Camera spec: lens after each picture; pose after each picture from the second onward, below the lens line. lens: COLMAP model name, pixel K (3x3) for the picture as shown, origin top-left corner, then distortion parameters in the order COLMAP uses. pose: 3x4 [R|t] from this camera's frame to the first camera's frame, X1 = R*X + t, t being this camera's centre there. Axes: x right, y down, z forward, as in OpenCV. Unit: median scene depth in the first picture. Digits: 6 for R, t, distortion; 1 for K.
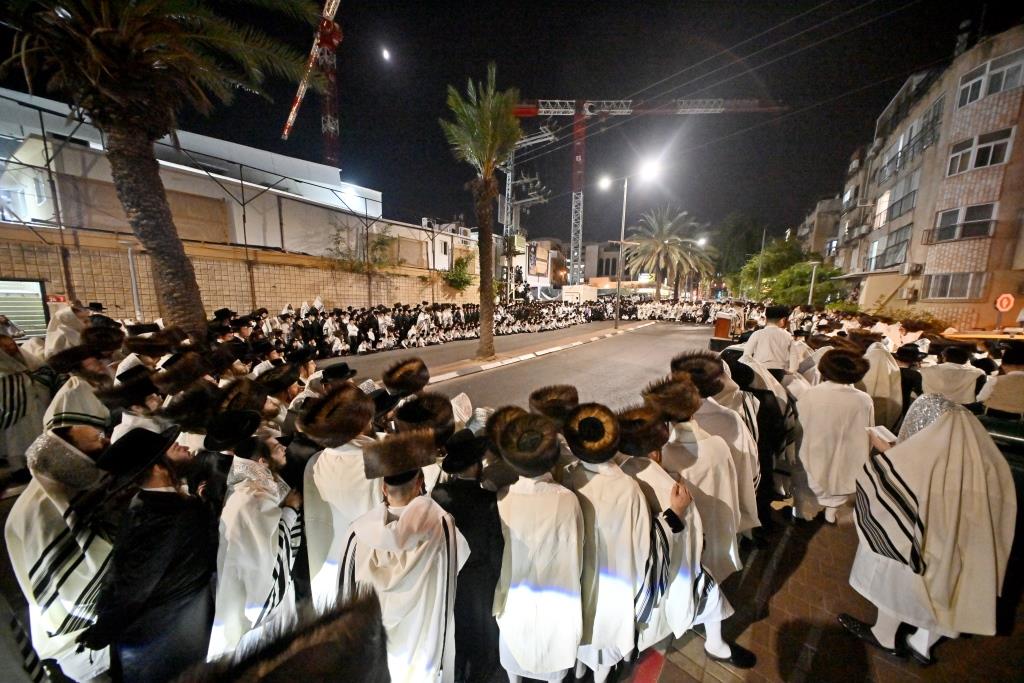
lens RADIAL K [[304.3, 0, 515.6], [0, 304.3, 336.6], [0, 0, 1]] dist [-0.000316, -0.000003]
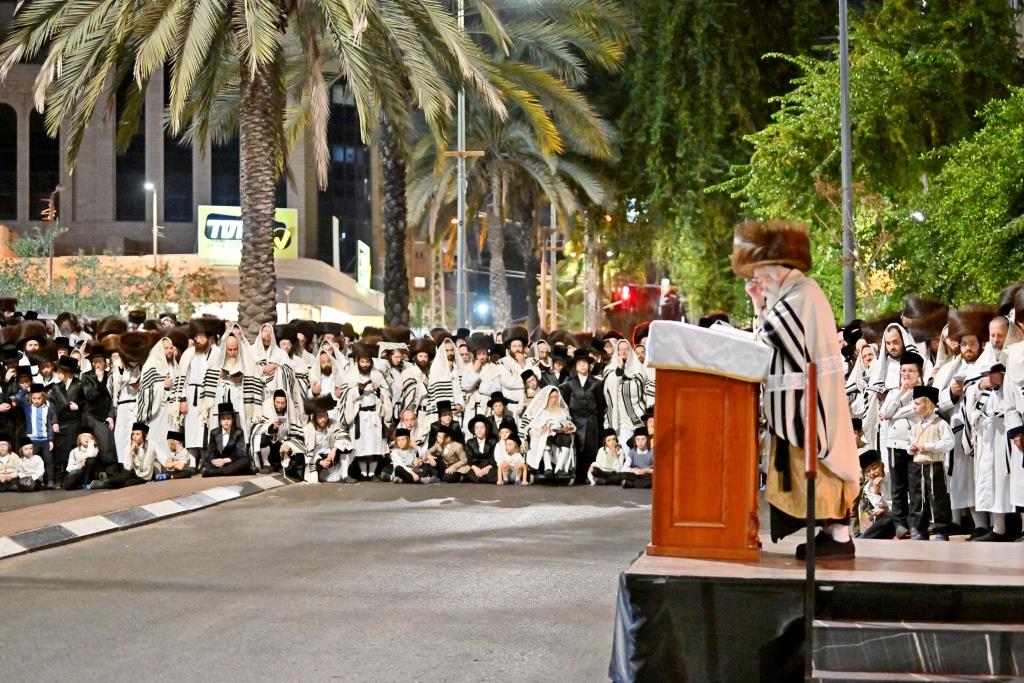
lens RADIAL K [[2084.9, 0, 512.2], [0, 2084.9, 342.3], [0, 0, 1]] dist [-0.042586, 0.000000]
pose [[0.867153, -0.012605, 0.497883, 0.194022], [0.082881, 0.989393, -0.119303, 0.006042], [-0.491098, 0.144719, 0.858999, 0.302470]]
